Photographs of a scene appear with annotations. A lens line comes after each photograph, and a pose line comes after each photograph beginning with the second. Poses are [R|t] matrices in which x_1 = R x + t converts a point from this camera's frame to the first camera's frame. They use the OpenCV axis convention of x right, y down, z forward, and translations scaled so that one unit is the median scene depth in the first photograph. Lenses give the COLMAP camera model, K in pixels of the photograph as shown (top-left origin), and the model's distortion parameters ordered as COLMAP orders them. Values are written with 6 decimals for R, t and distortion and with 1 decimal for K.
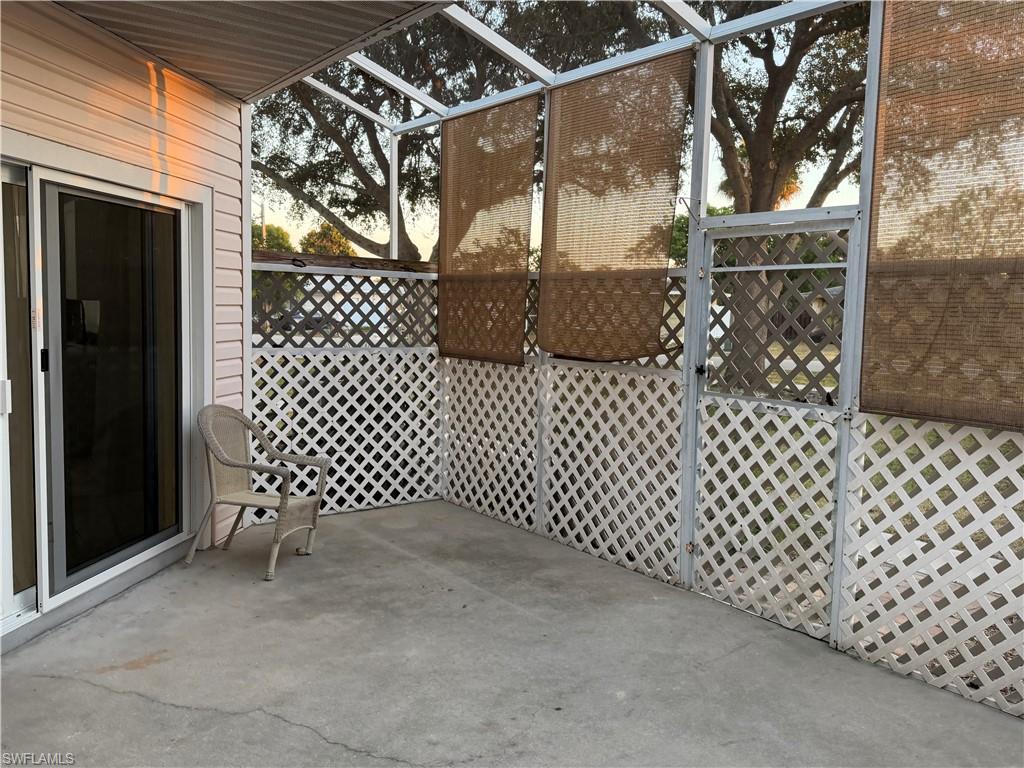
lens RADIAL K [[830.5, 0, 512.0], [0, 830.5, 384.0], [0, 0, 1]] dist [0.004392, -0.005241]
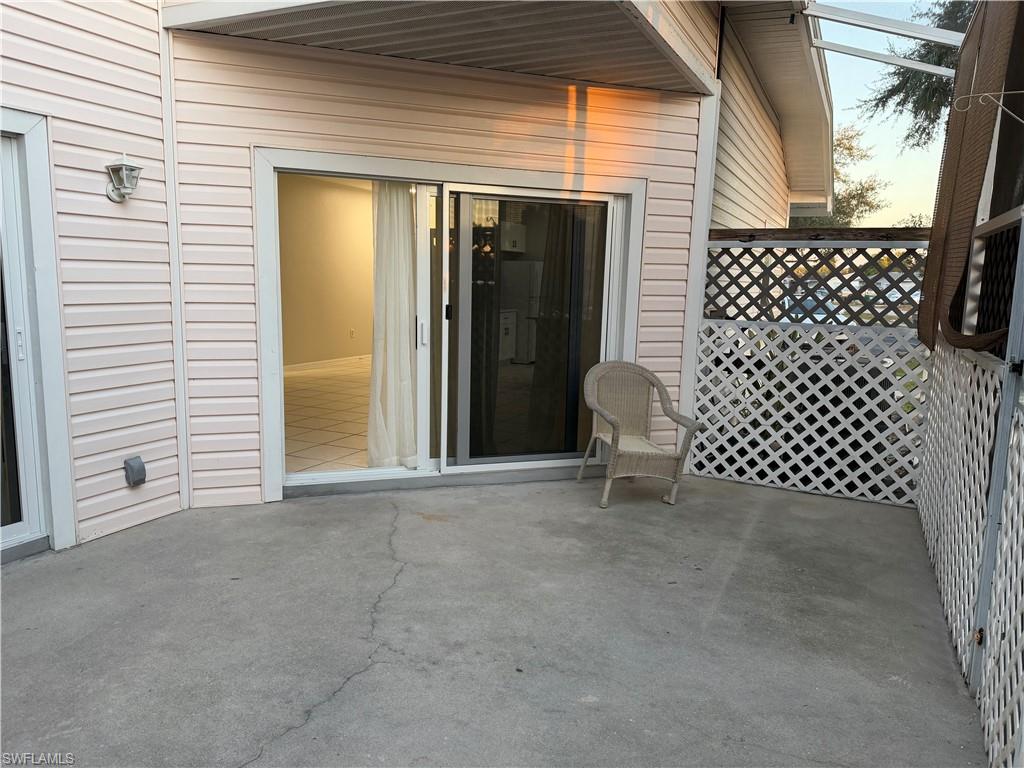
lens RADIAL K [[720.7, 0, 512.0], [0, 720.7, 384.0], [0, 0, 1]] dist [0.177972, -0.321092]
pose [[0.447338, 0.118622, -0.886464, 0.564106], [-0.098485, 0.991671, 0.083002, -0.015238], [0.888926, 0.050174, 0.455294, 0.408237]]
